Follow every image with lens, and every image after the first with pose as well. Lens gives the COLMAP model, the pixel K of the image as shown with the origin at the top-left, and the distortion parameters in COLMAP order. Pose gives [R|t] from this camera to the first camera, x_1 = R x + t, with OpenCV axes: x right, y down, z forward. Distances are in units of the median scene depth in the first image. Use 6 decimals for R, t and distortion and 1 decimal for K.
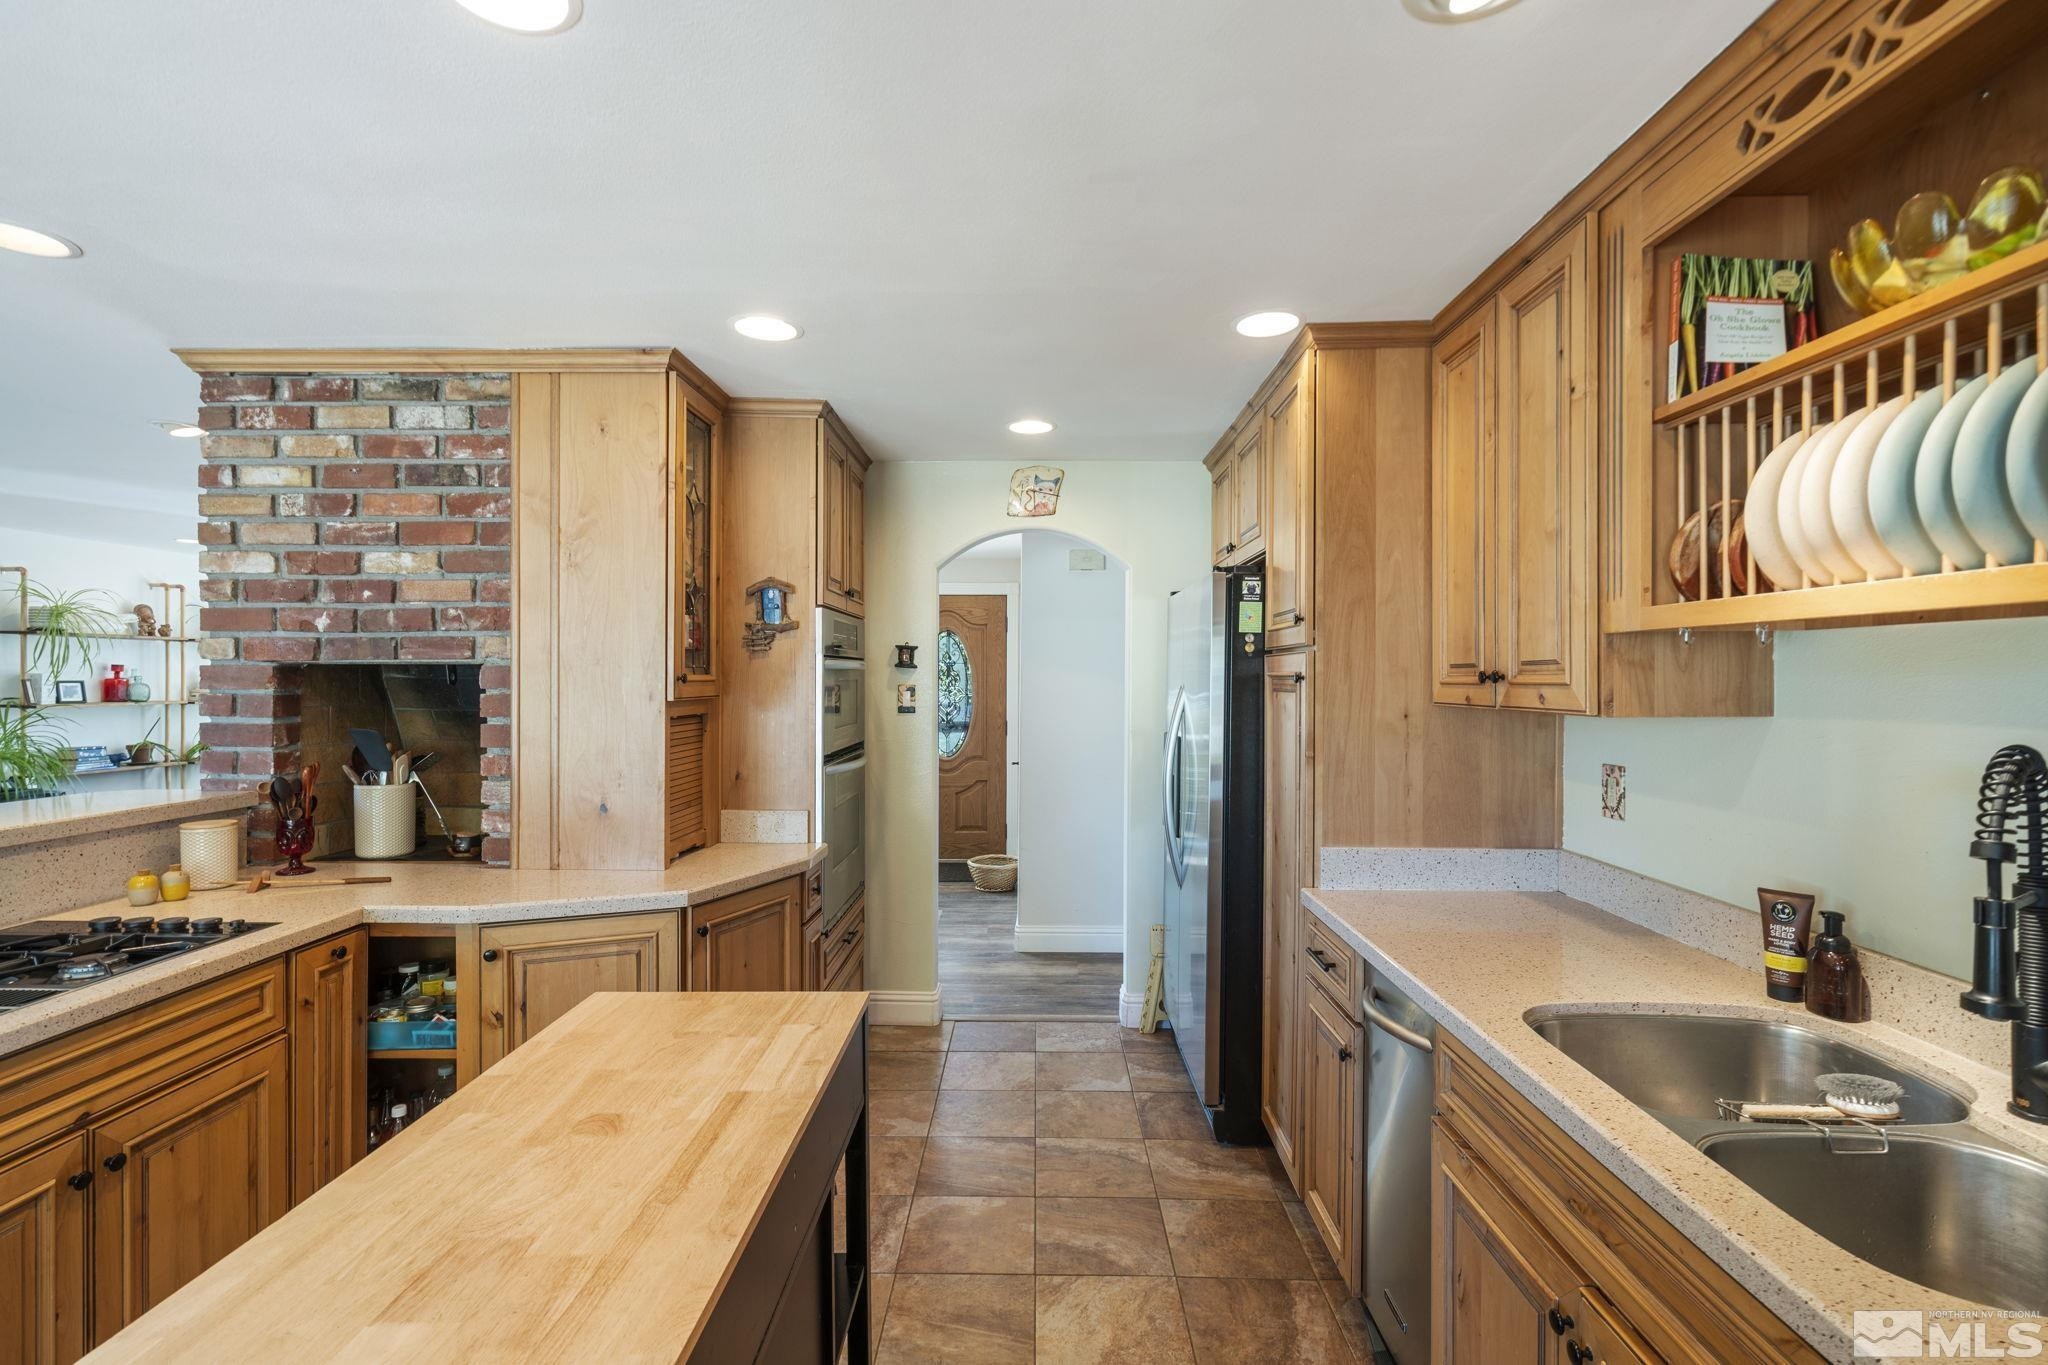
lens RADIAL K [[936.7, 0, 1020.3], [0, 936.7, 685.2], [0, 0, 1]] dist [-0.001917, -0.000370]
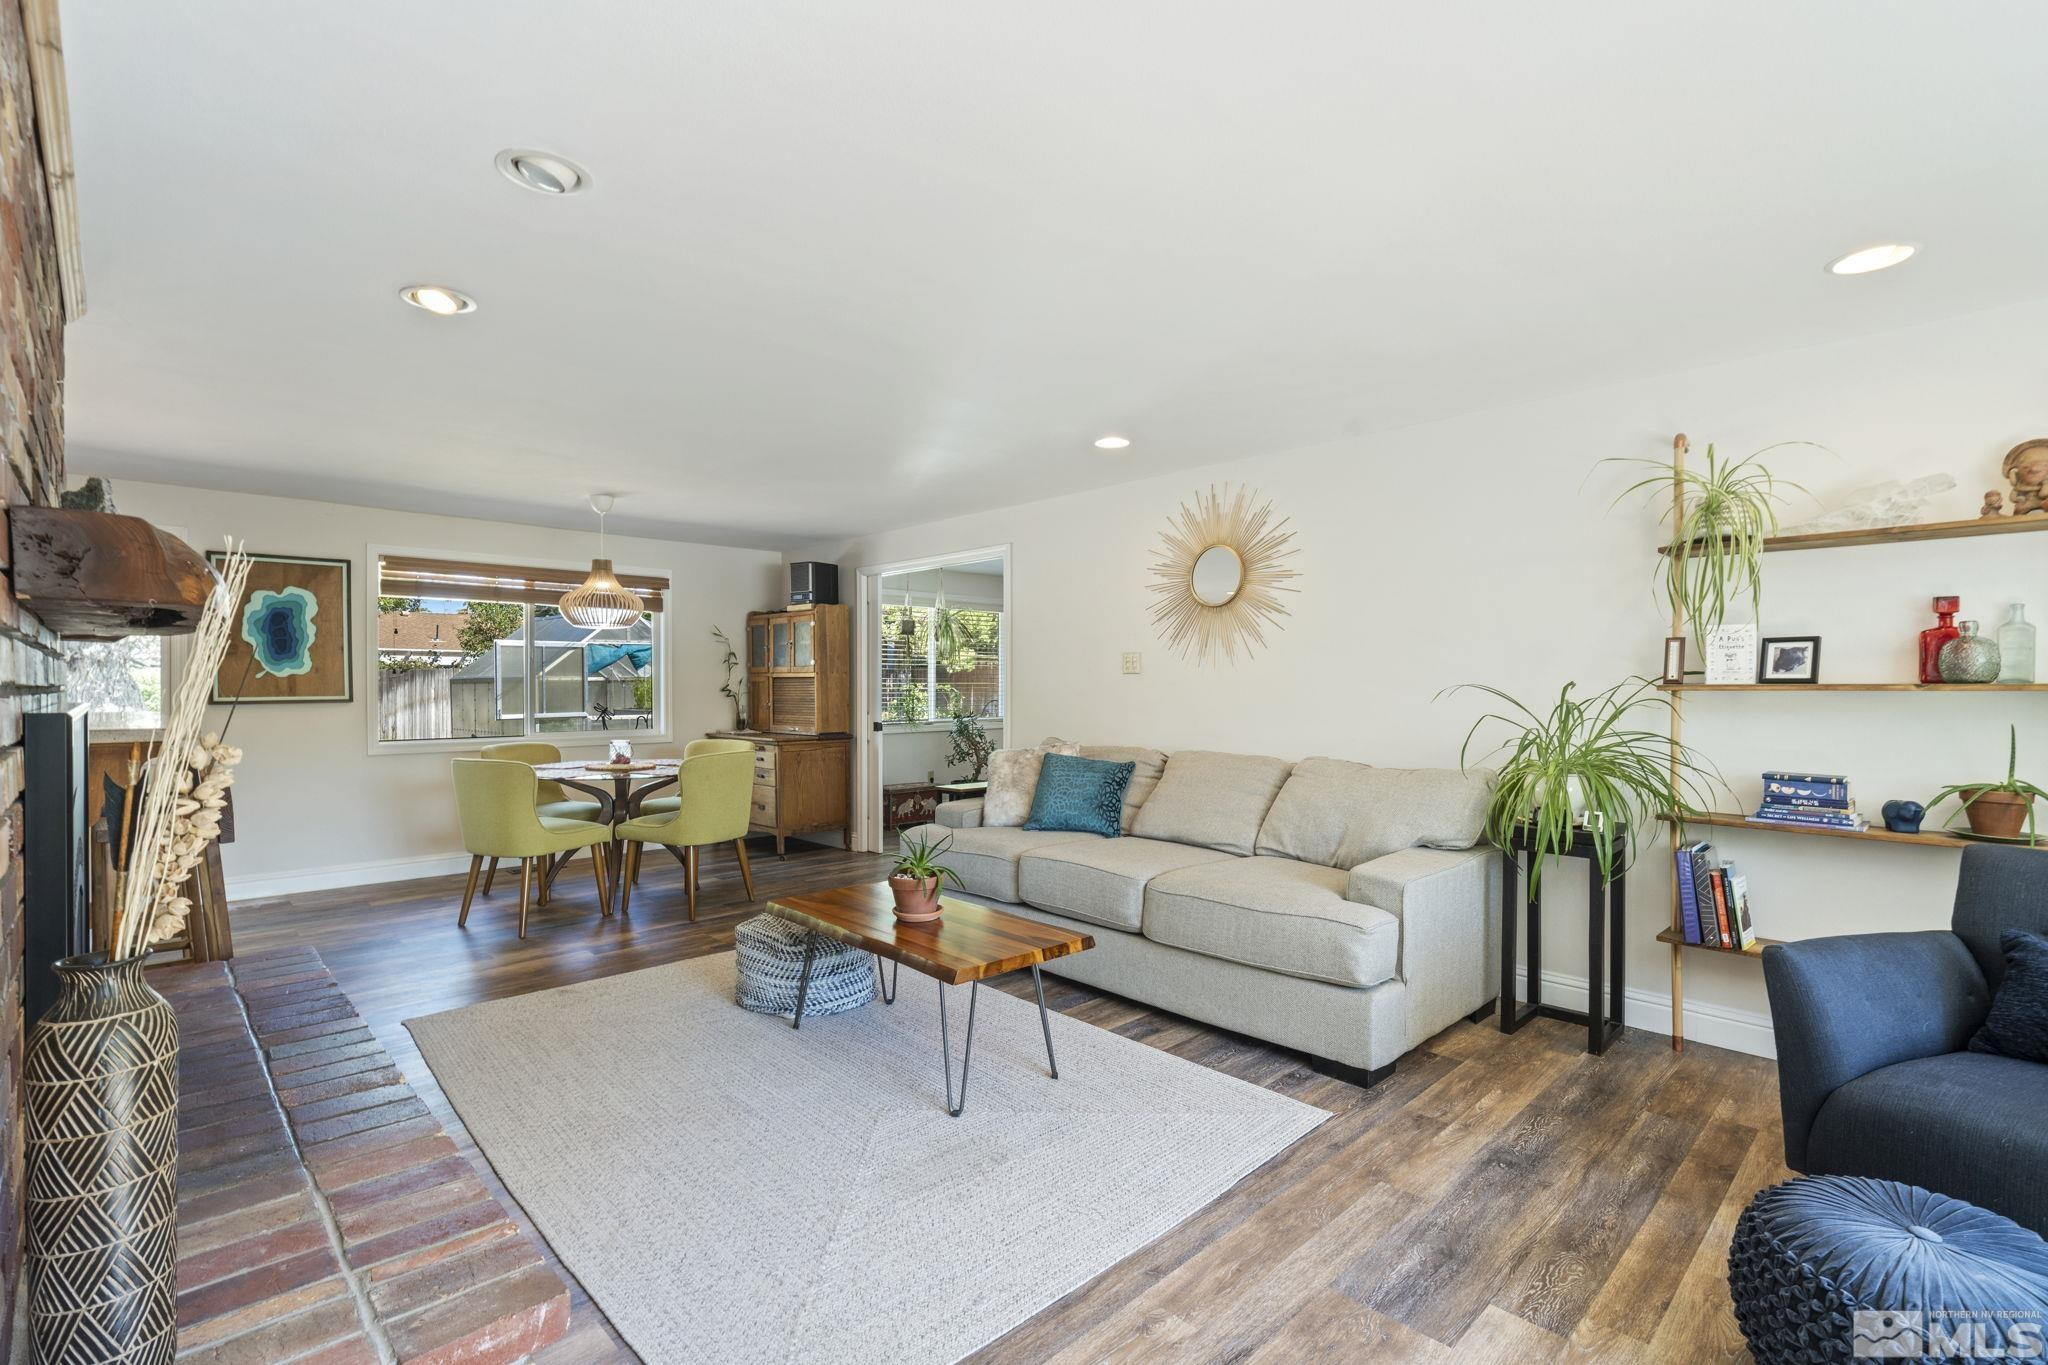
lens RADIAL K [[936.7, 0, 1019.6], [0, 936.7, 691.9], [0, 0, 1]] dist [-0.001917, -0.000370]
pose [[-0.705265, 0.001753, -0.708942, -0.889615], [-0.008638, 0.999901, 0.011066, 0.051385], [0.708891, 0.013928, -0.705180, 2.469512]]
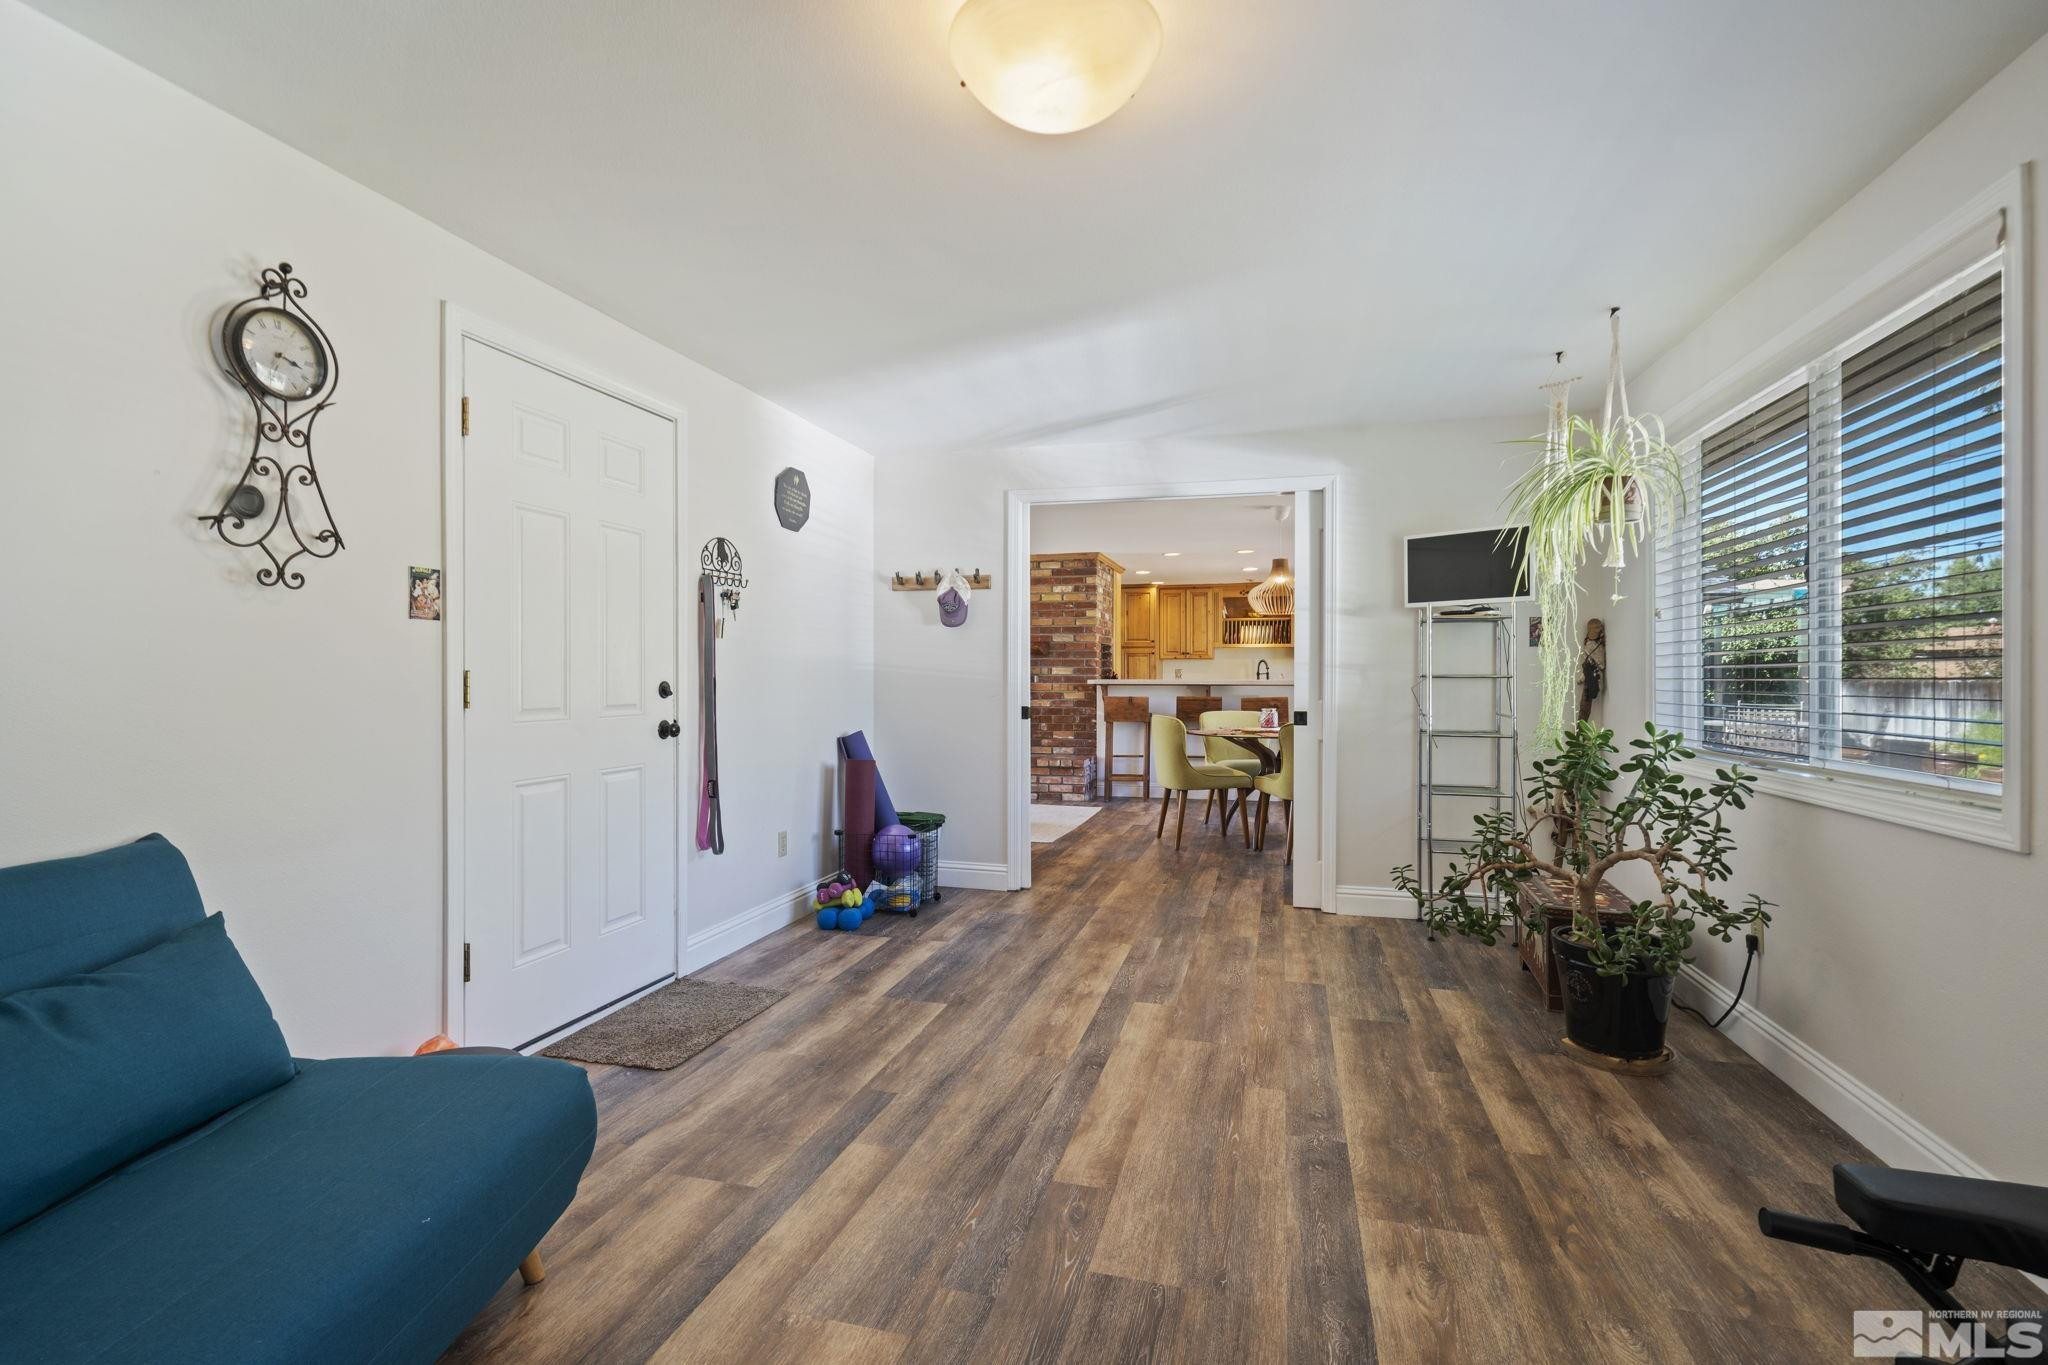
lens RADIAL K [[936.7, 0, 1015.1], [0, 936.7, 677.8], [0, 0, 1]] dist [-0.001917, -0.000370]
pose [[0.258644, -0.003458, 0.965967, -4.294316], [0.007426, 0.999971, 0.001592, 0.099138], [-0.965944, 0.006761, 0.258662, 0.397063]]
